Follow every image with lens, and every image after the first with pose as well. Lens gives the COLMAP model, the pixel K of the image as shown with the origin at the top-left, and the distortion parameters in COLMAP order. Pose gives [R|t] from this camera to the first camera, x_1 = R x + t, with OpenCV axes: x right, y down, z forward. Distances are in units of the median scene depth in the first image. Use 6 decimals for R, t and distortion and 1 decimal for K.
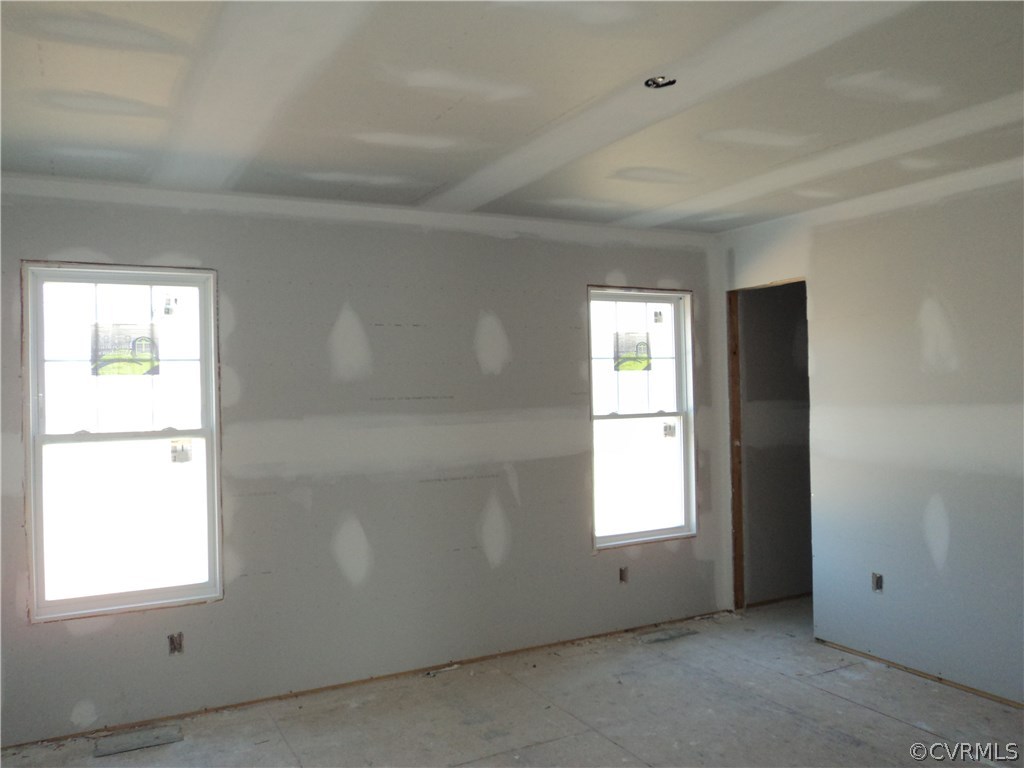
lens RADIAL K [[818.5, 0, 515.1], [0, 818.5, 375.8], [0, 0, 1]] dist [-0.037265, 0.025814]
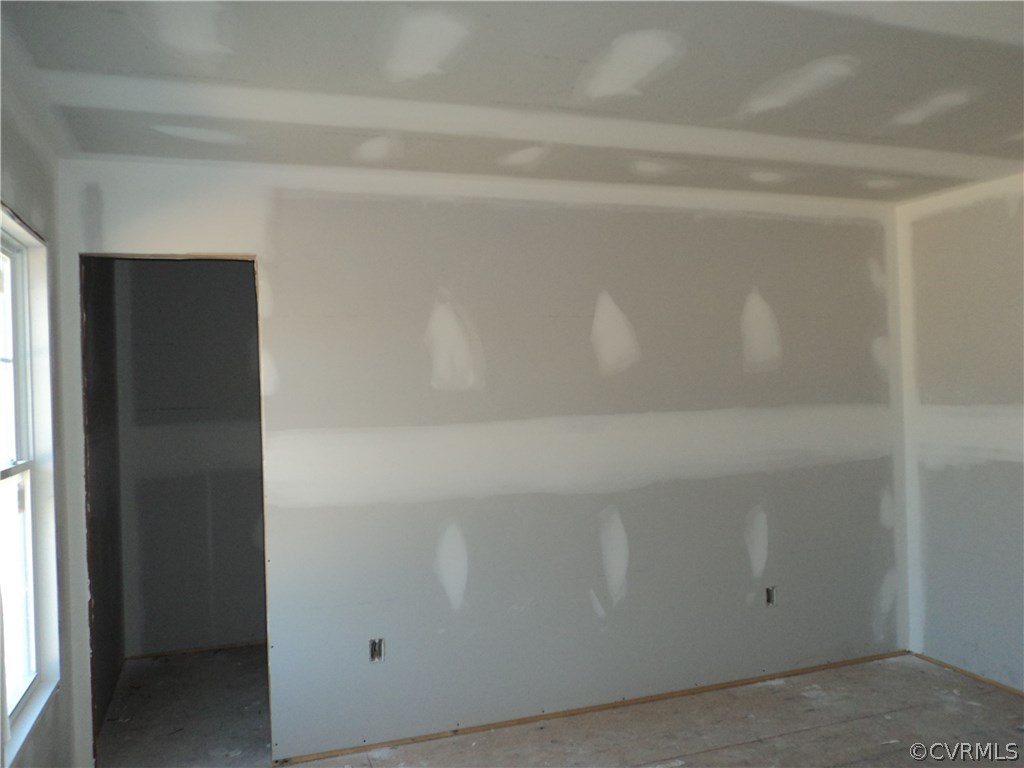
lens RADIAL K [[818.5, 0, 510.5], [0, 818.5, 377.6], [0, 0, 1]] dist [-0.037265, 0.025814]
pose [[0.152732, 0.028792, 0.987848, -0.343085], [0.014826, 0.999396, -0.031421, 0.012126], [-0.988156, 0.019445, 0.152213, 0.746615]]
